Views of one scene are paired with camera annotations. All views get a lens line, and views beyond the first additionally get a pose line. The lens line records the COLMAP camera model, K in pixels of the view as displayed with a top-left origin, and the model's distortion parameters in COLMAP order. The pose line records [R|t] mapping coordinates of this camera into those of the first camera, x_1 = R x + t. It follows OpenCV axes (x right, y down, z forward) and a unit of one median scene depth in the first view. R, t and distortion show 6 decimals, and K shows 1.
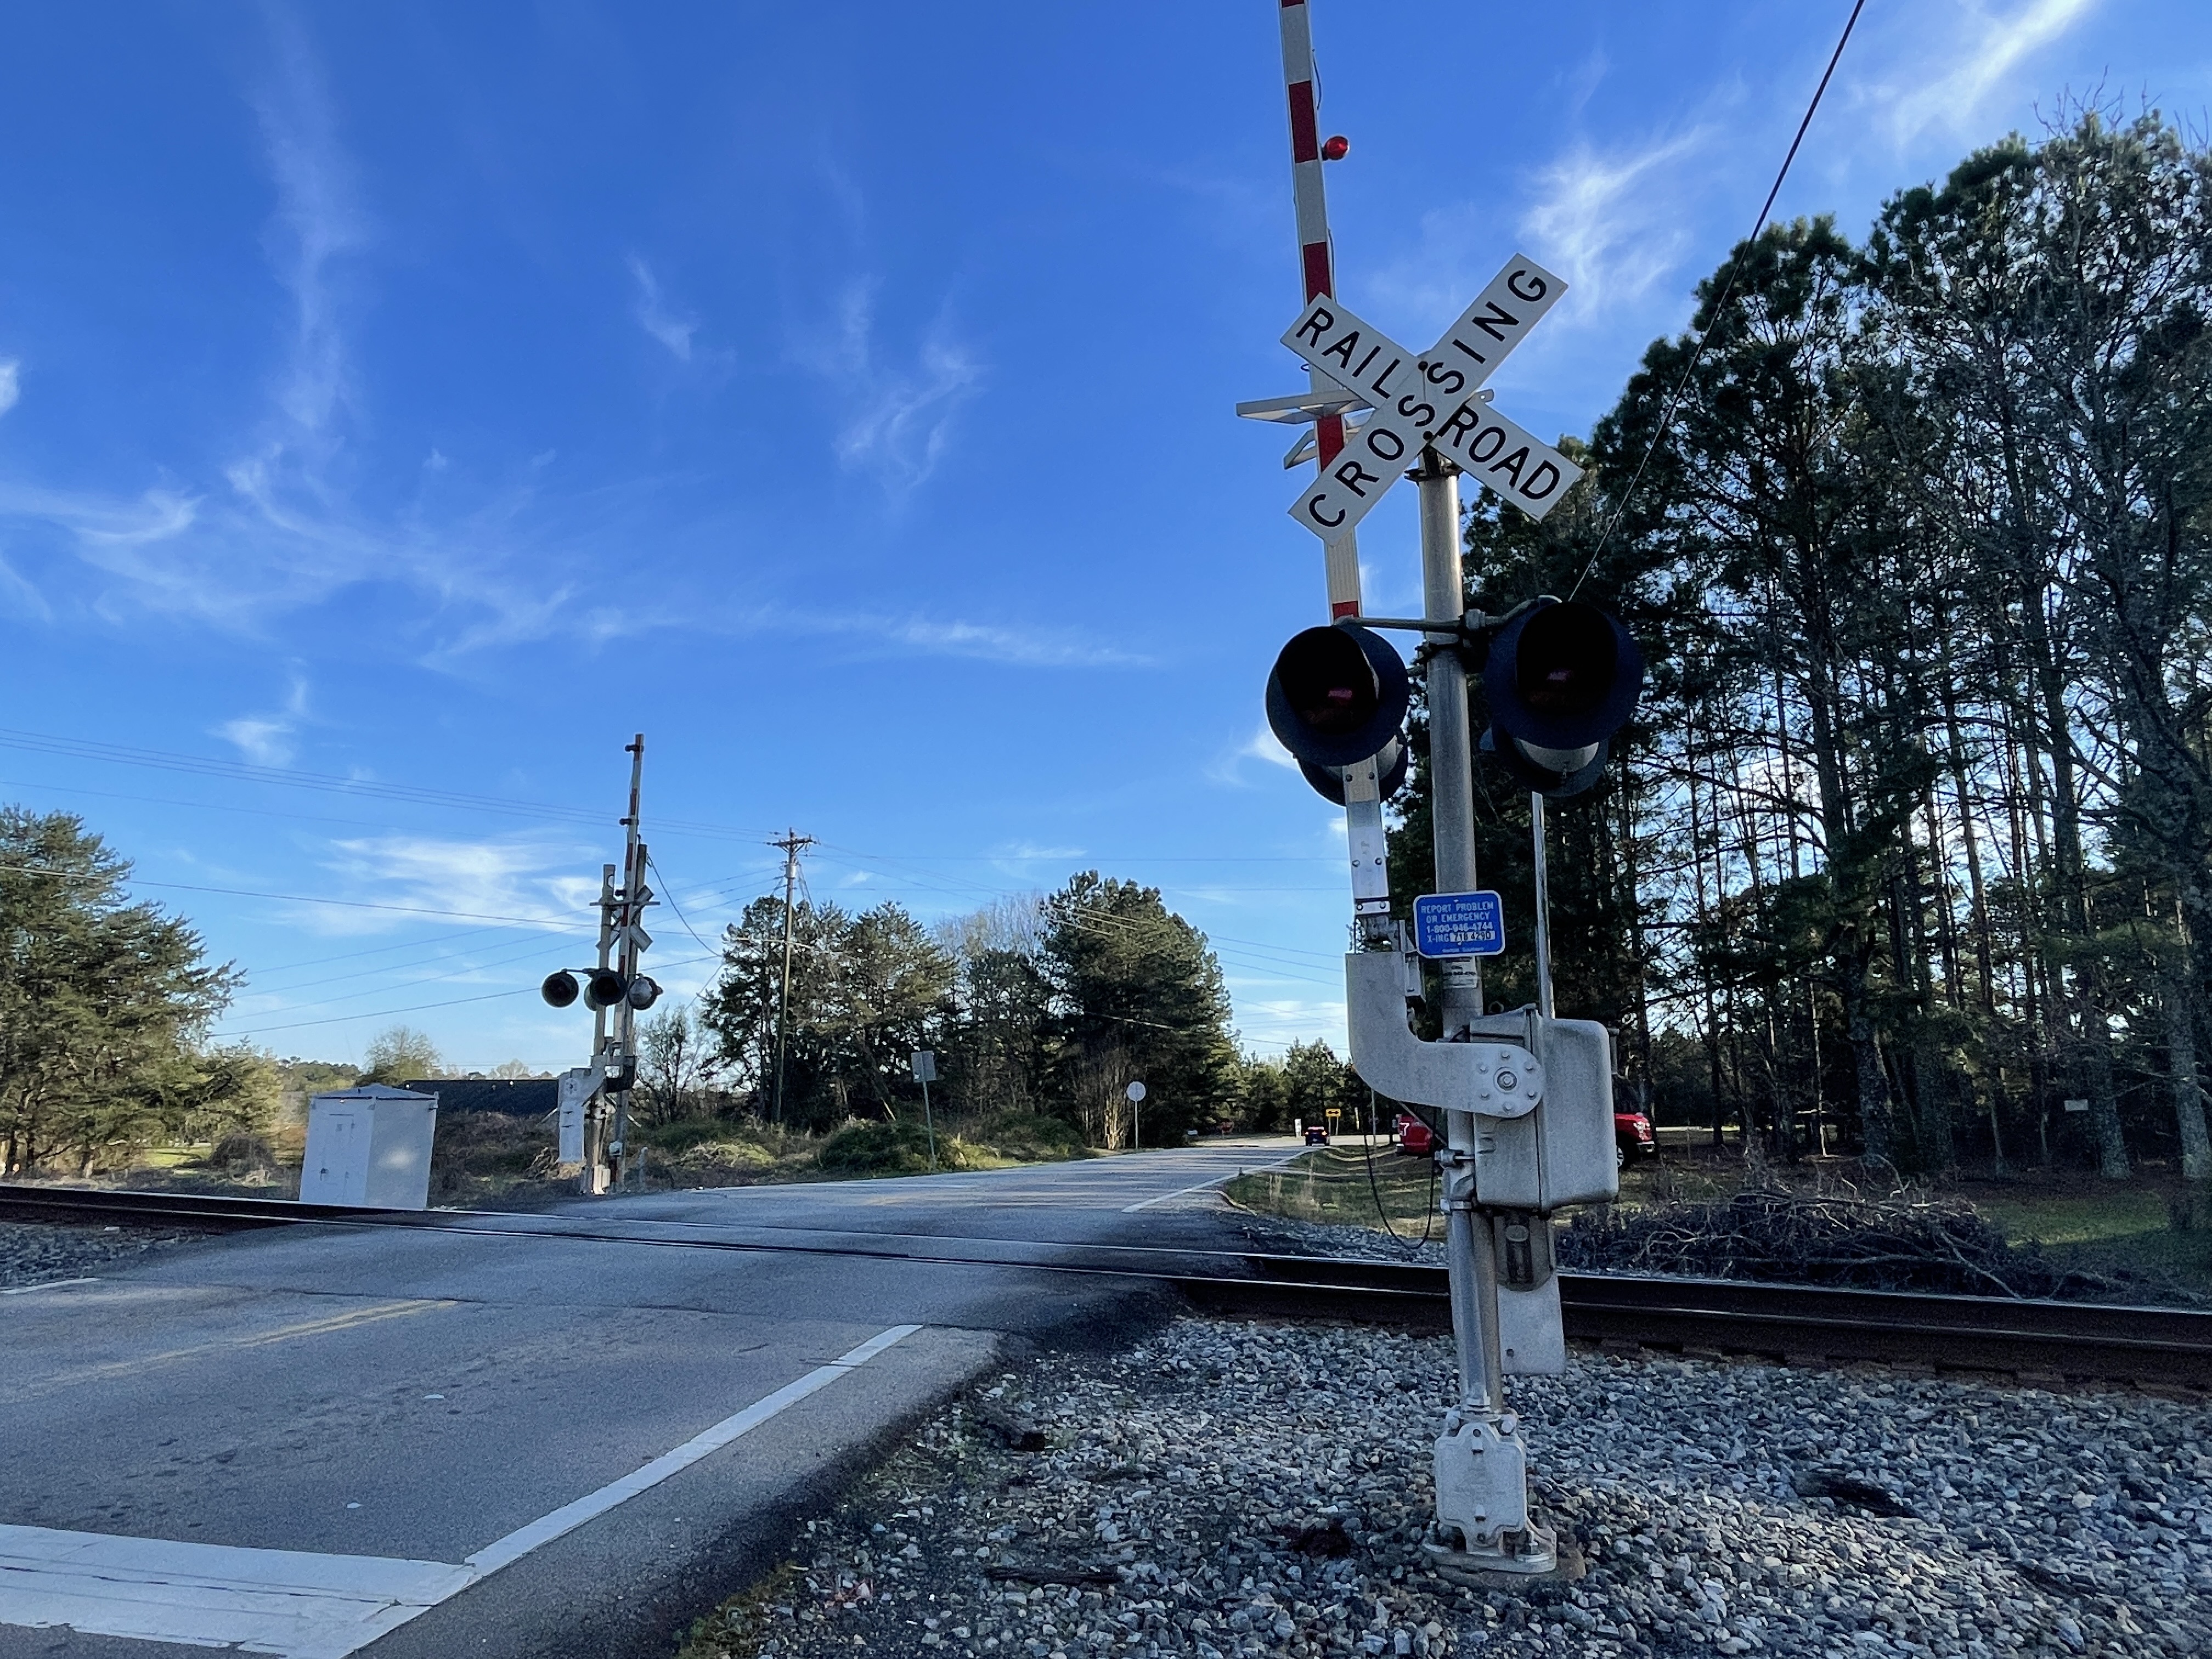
lens RADIAL K [[1410.9, 0, 1106.1], [0, 1410.9, 841.7], [0, 0, 1]] dist [0.014831, -0.004375]
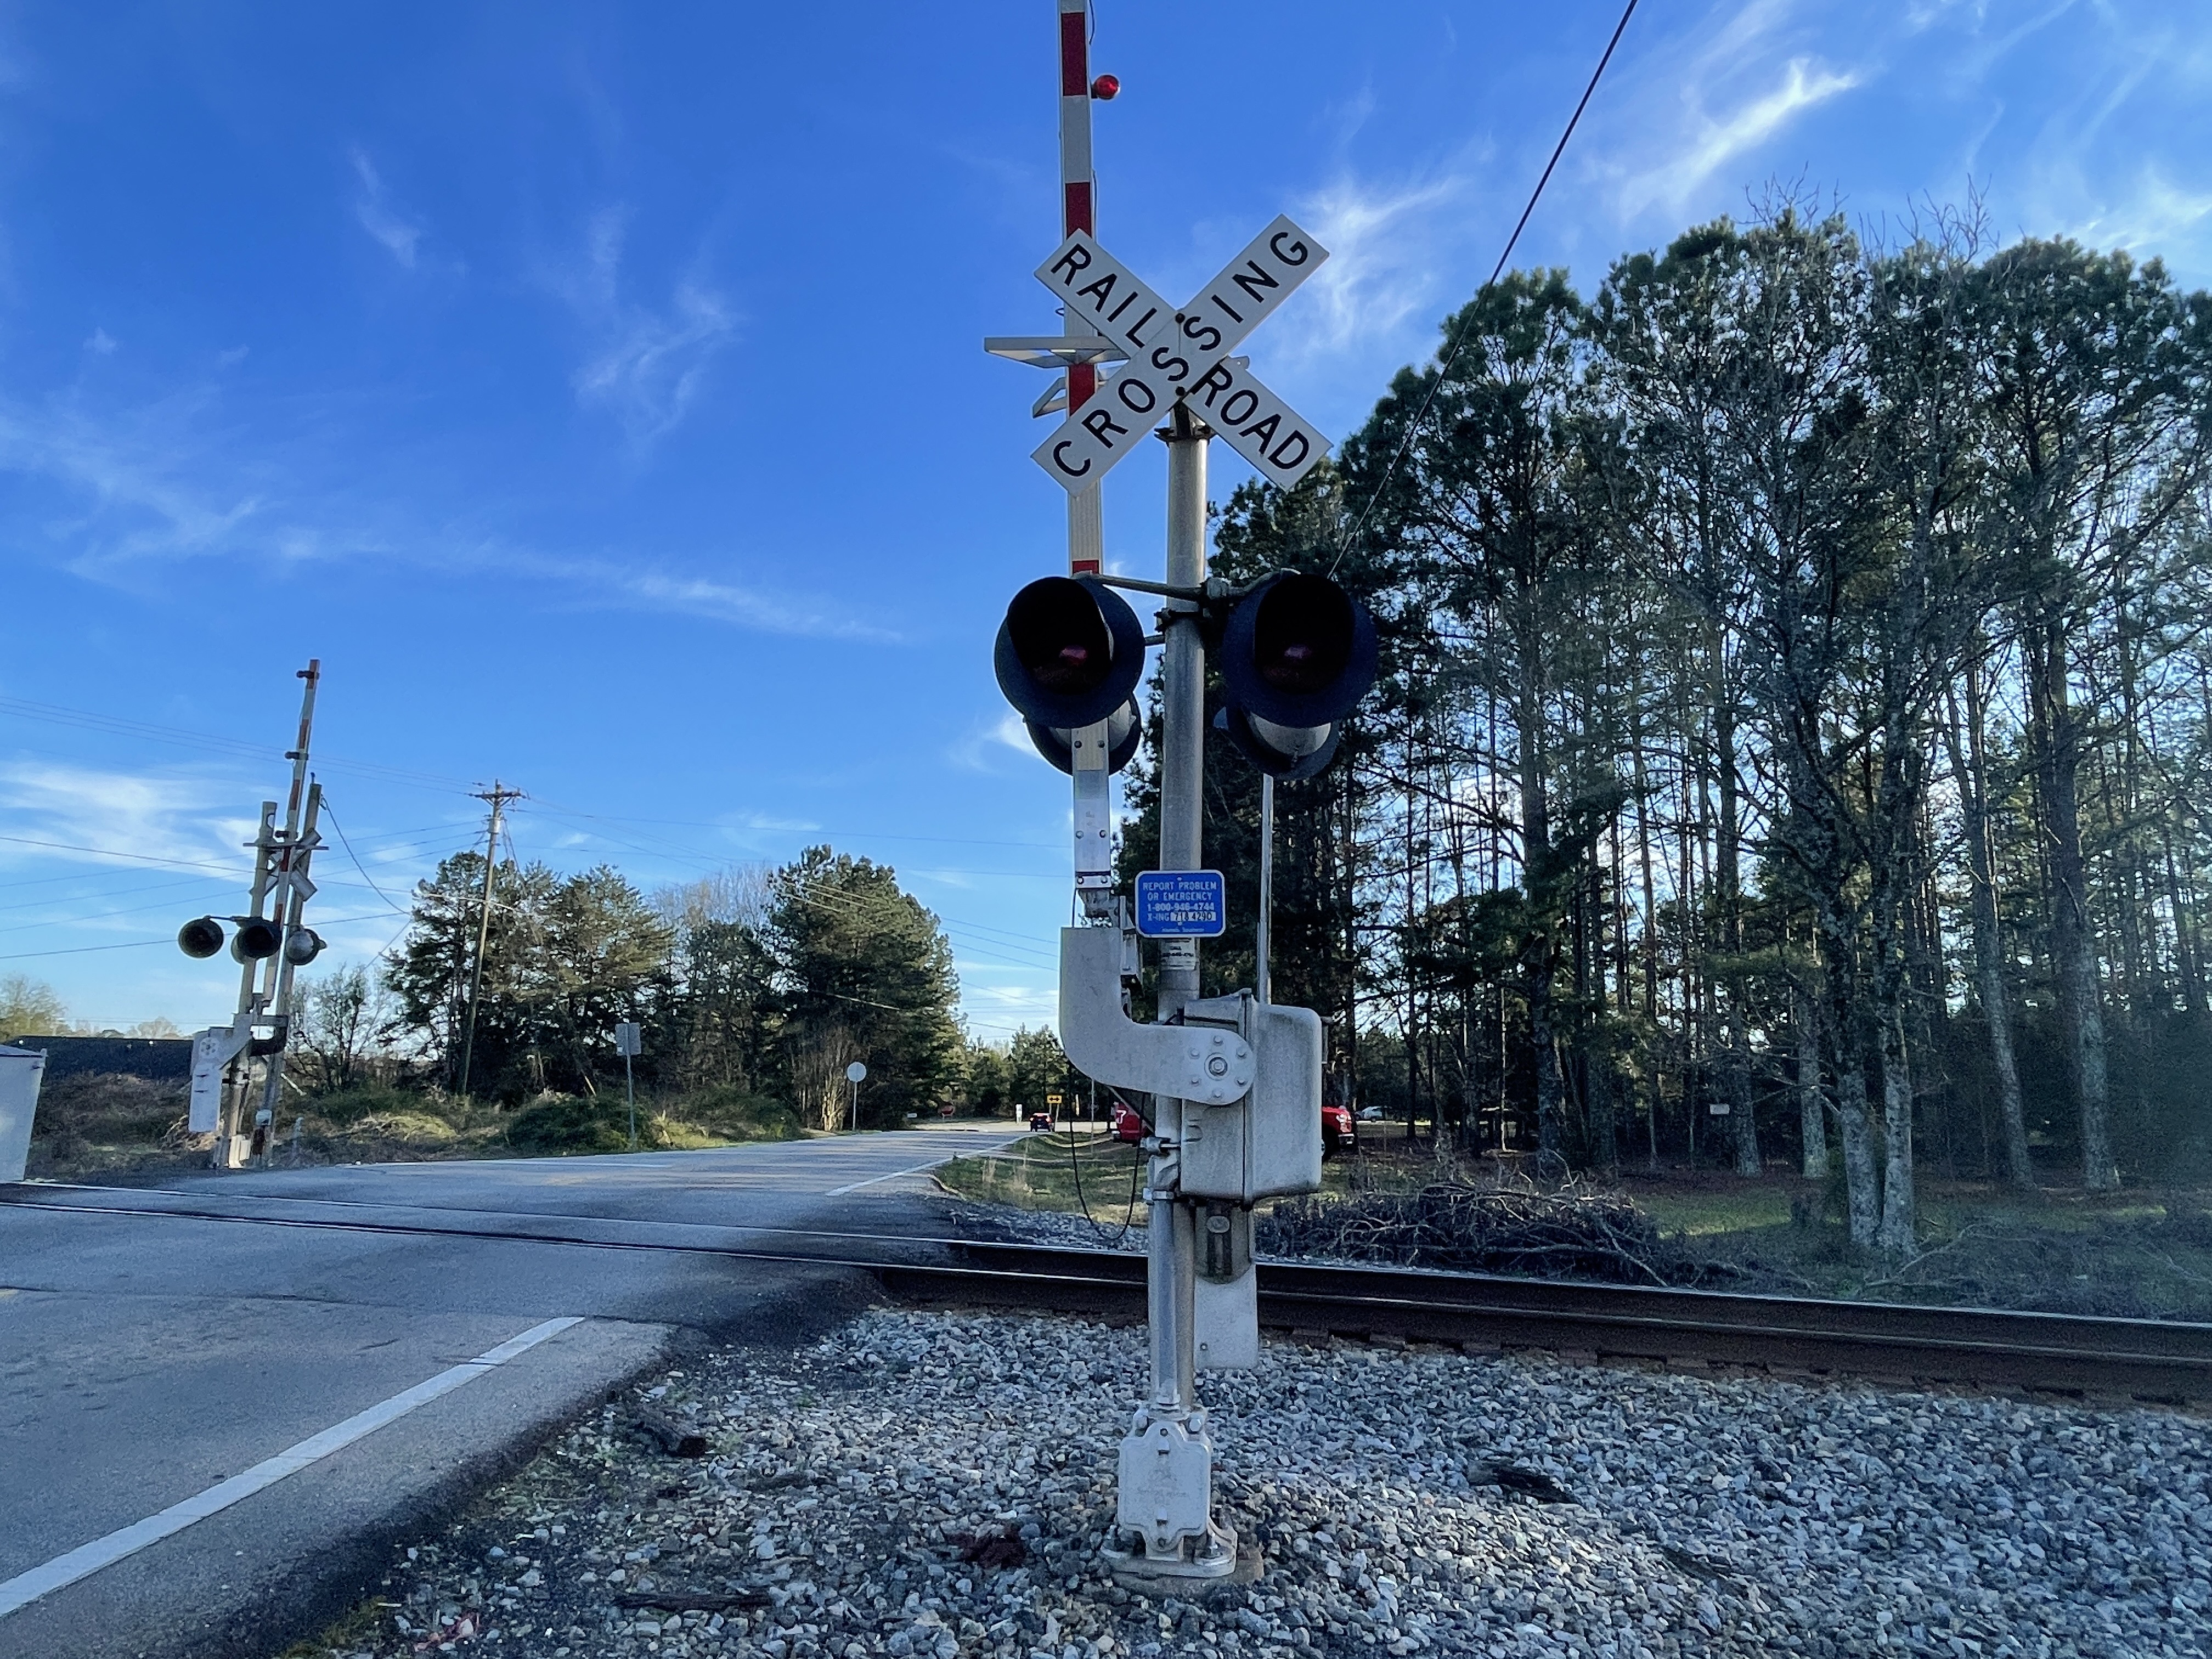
lens RADIAL K [[1410.9, 0, 1106.1], [0, 1410.9, 841.7], [0, 0, 1]] dist [0.014831, -0.004375]
pose [[0.981260, 0.059881, 0.183148, 0.004462], [-0.061832, 0.998074, 0.004954, 0.003033], [-0.182498, -0.016185, 0.983073, 0.013475]]
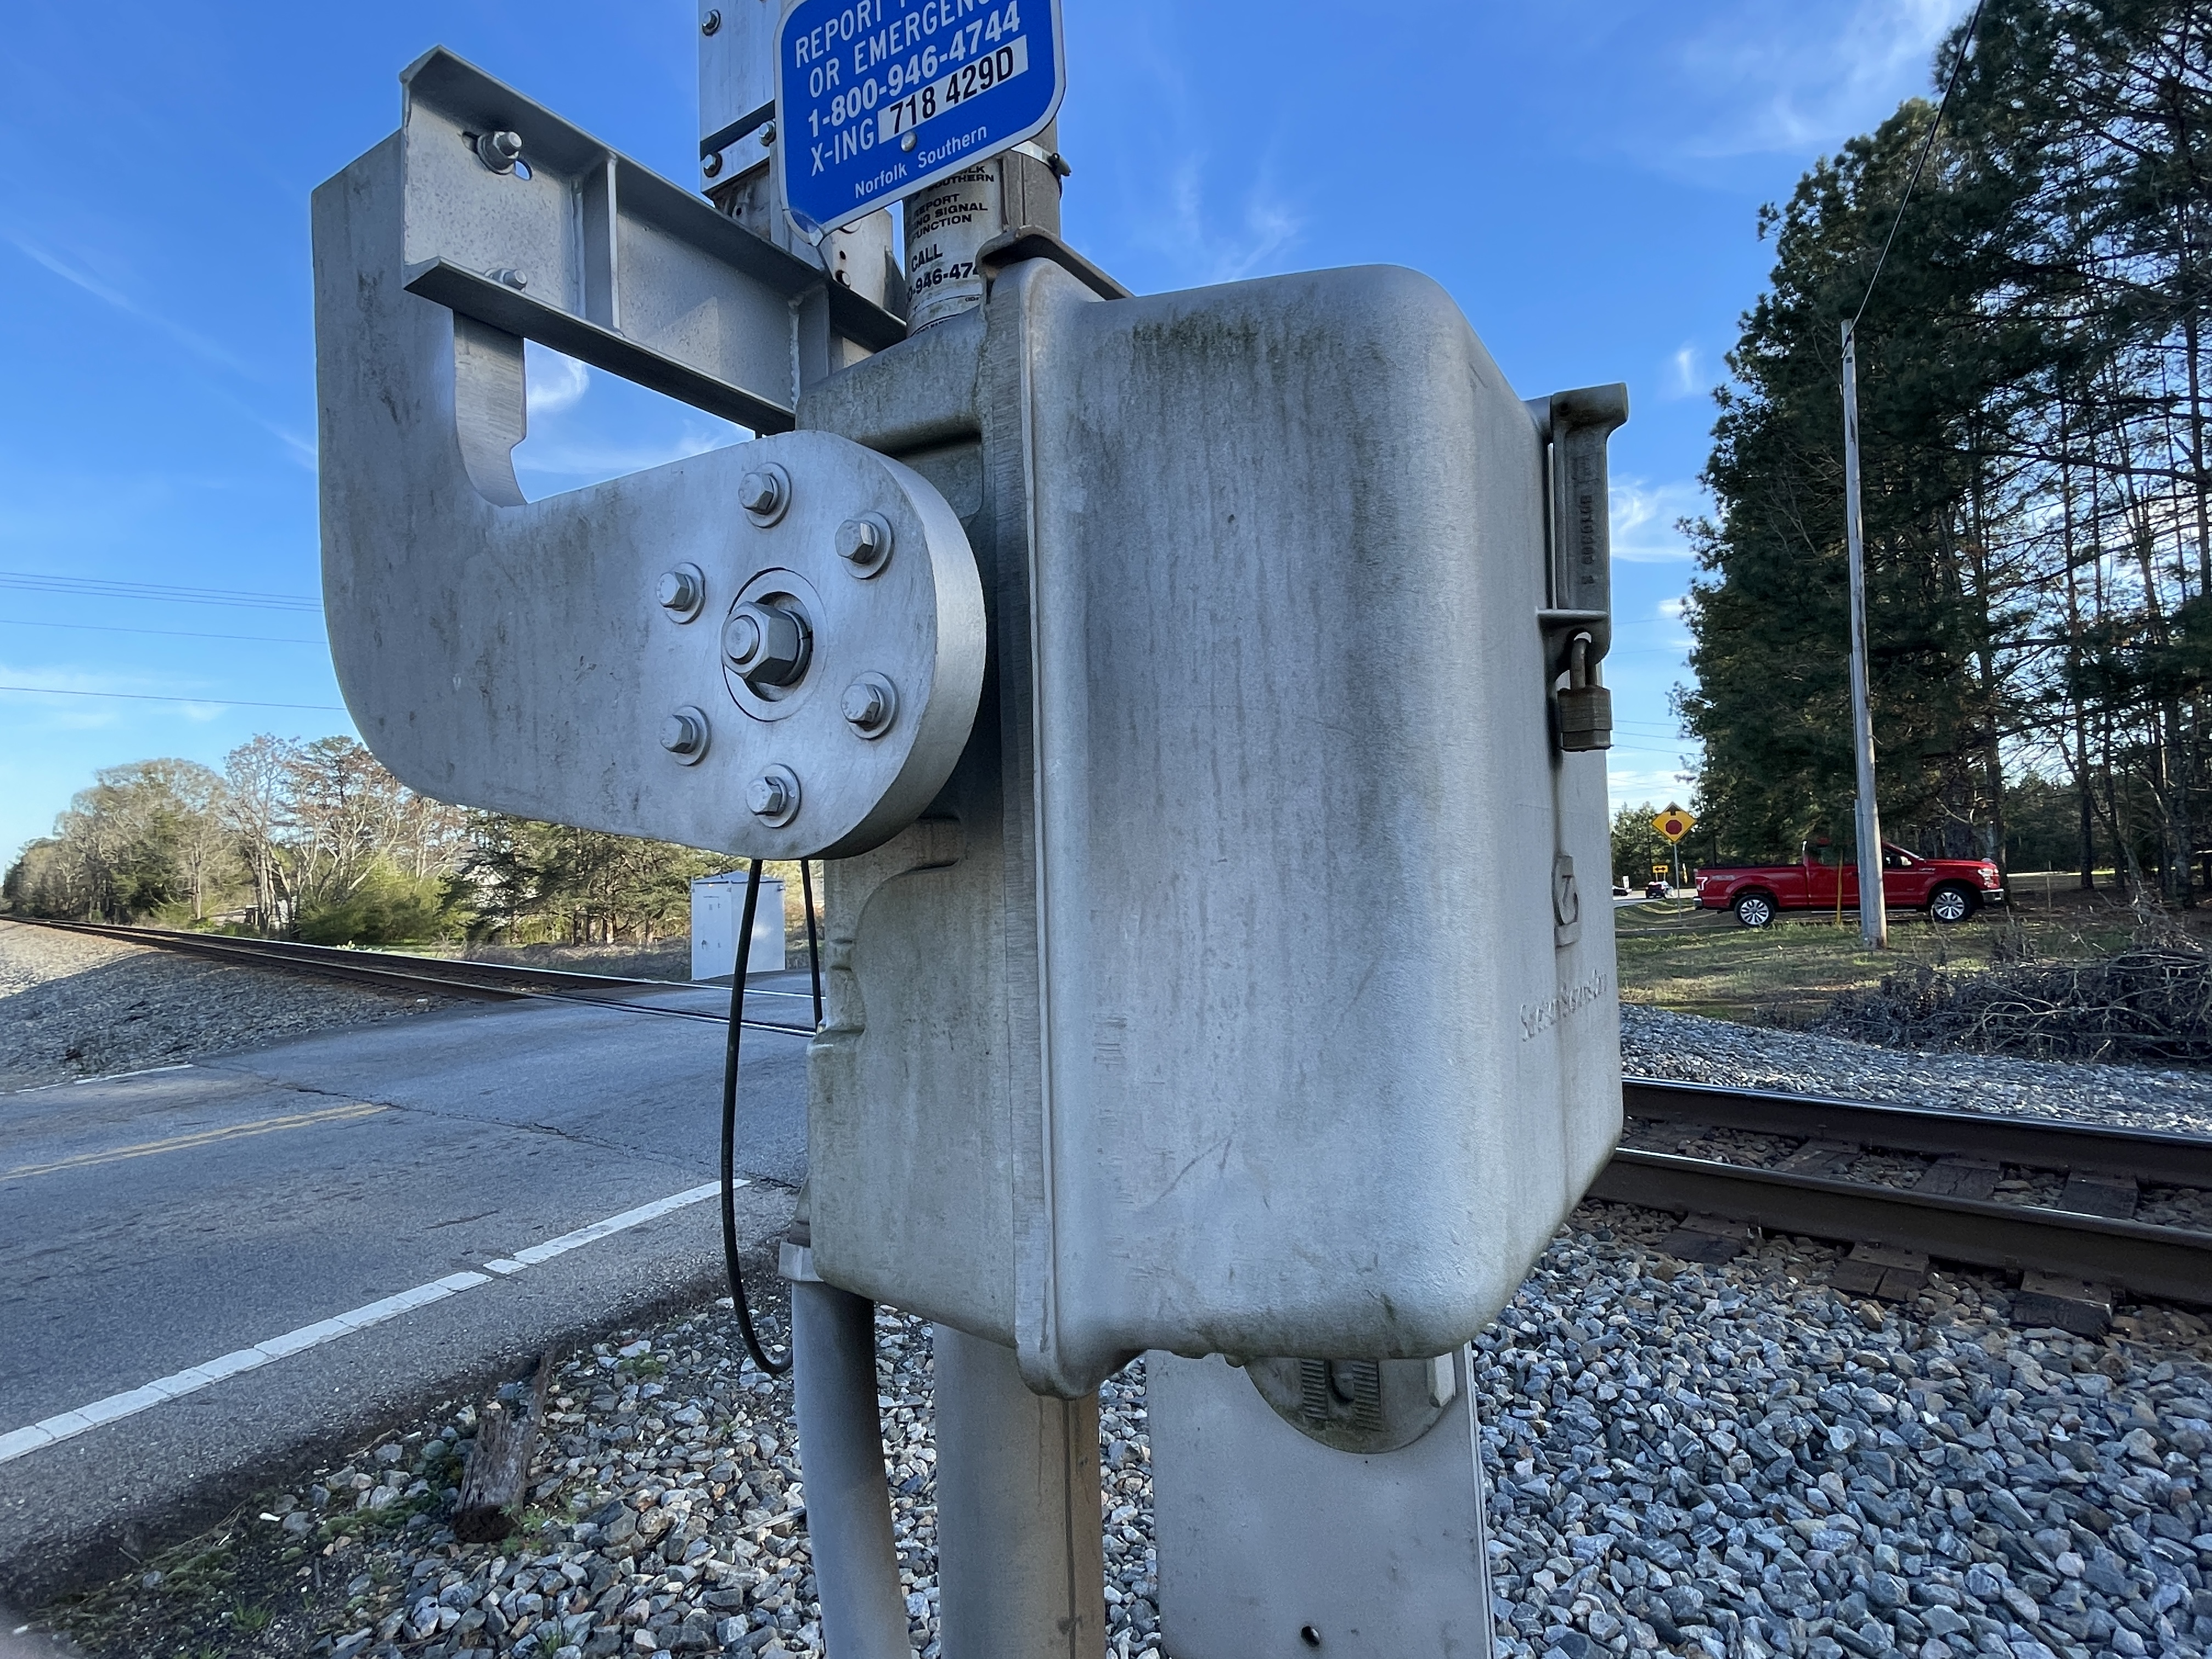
lens RADIAL K [[1161.2, 0, 1108.3], [0, 1161.2, 830.3], [0, 0, 1]] dist [0.002737, 0.000496]
pose [[0.956073, -0.039100, -0.290508, 0.066060], [0.081307, 0.987549, 0.134669, 0.032060], [0.281625, -0.152374, 0.947349, 0.160162]]
